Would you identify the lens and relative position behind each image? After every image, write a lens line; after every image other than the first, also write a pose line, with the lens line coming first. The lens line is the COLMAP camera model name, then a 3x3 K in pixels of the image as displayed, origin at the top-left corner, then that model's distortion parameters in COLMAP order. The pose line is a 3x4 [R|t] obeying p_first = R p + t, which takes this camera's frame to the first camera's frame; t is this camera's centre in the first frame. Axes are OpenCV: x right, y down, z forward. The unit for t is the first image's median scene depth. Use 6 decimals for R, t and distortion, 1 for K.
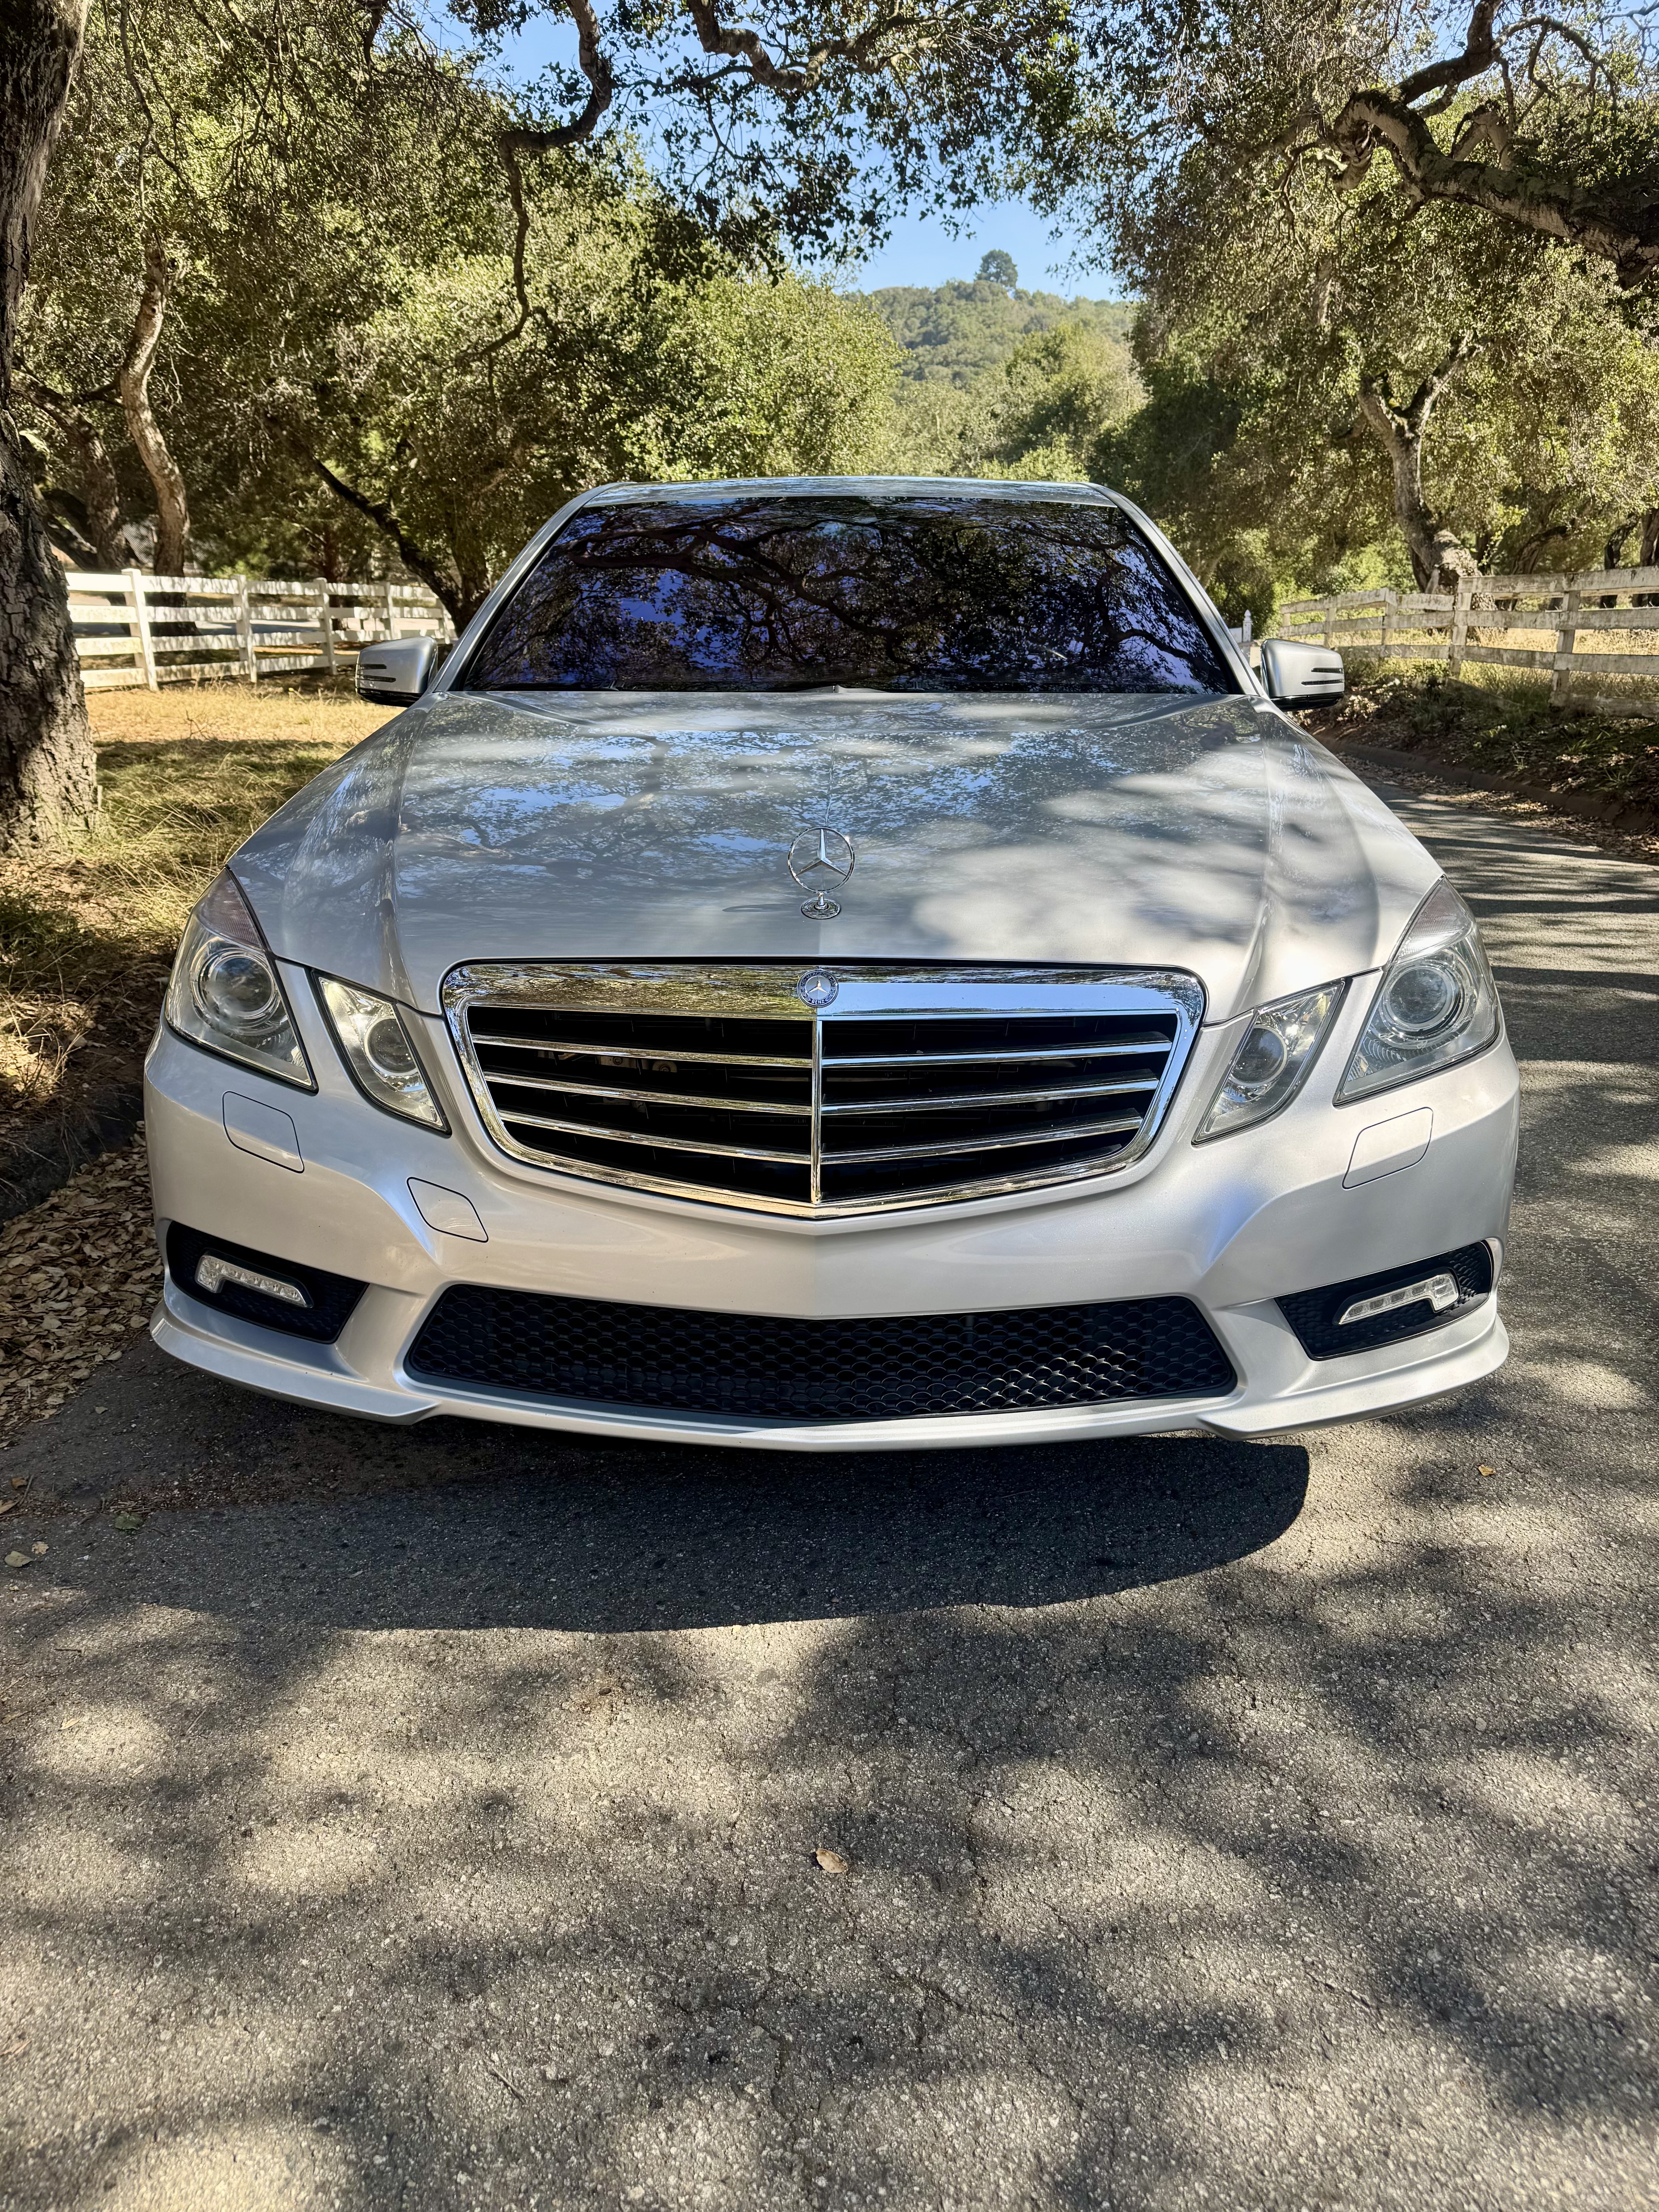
lens RADIAL K [[1604.1, 0, 821.0], [0, 1604.1, 1084.4], [0, 0, 1]] dist [0.025773, -0.037263]
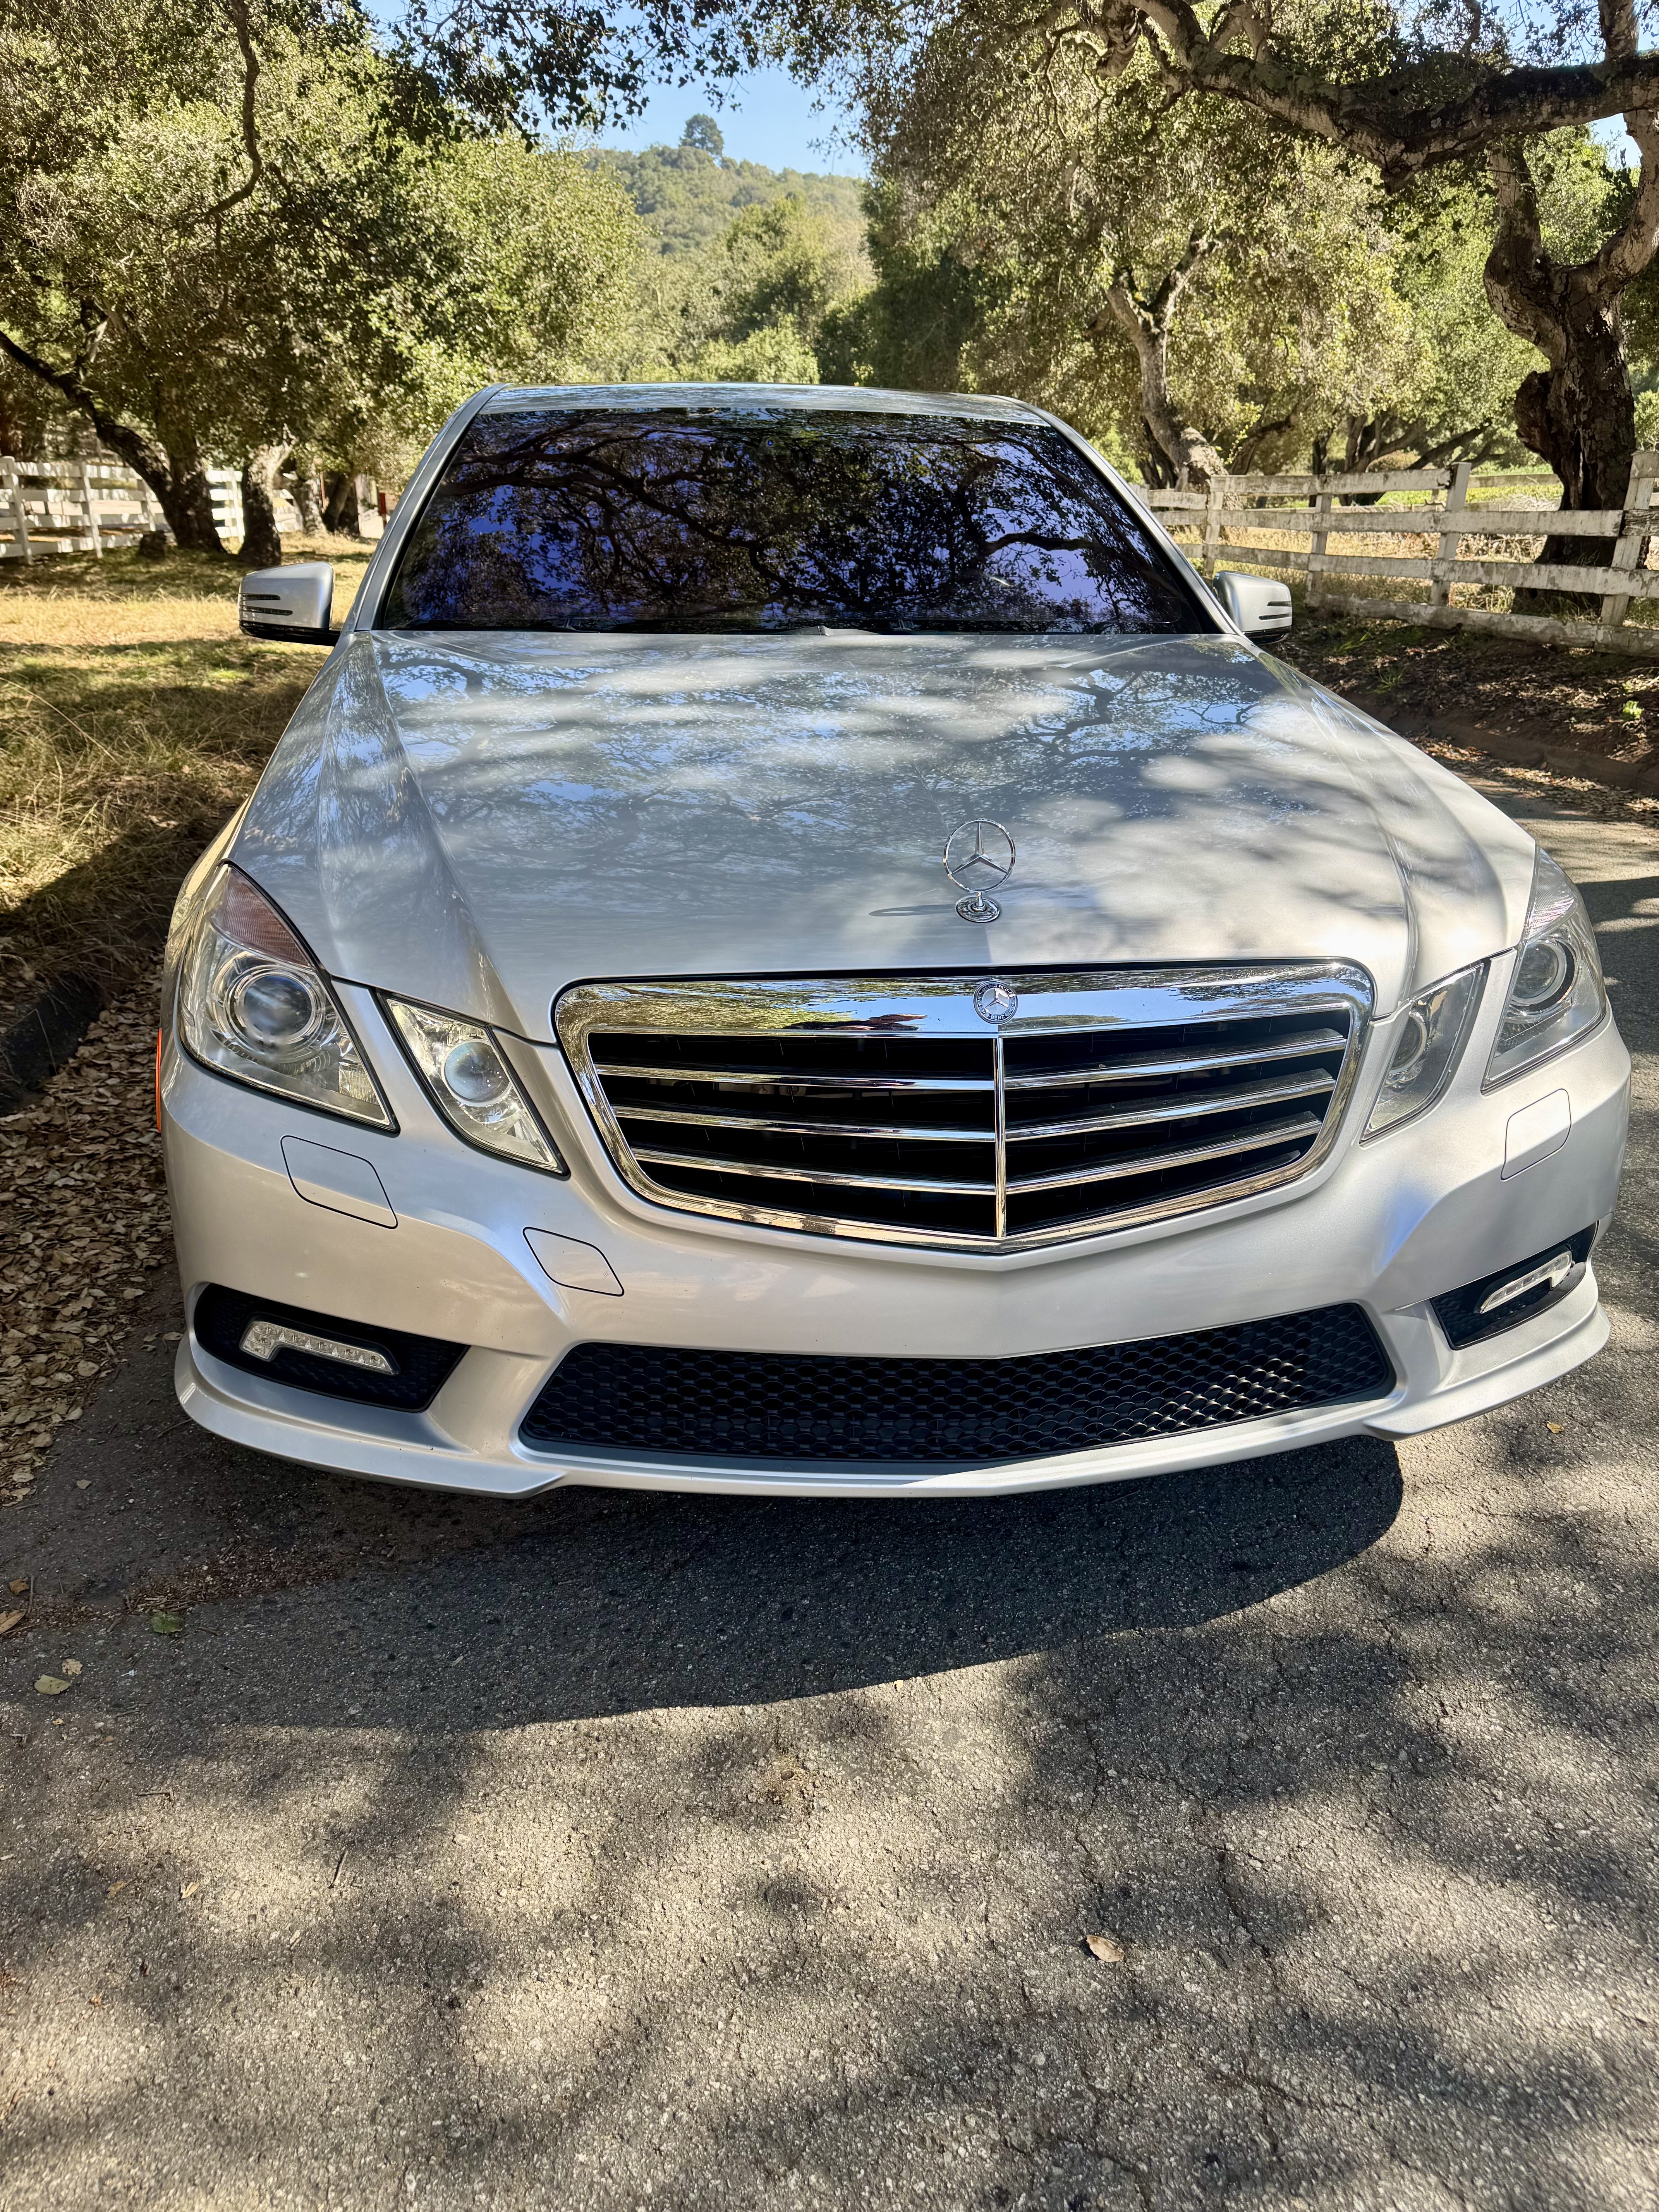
lens RADIAL K [[1604.1, 0, 824.4], [0, 1604.1, 1079.2], [0, 0, 1]] dist [0.025773, -0.037263]
pose [[0.985190, -0.047768, 0.164676, -0.213822], [0.037375, 0.997143, 0.065645, -0.068216], [-0.167341, -0.058518, 0.984161, 0.100010]]
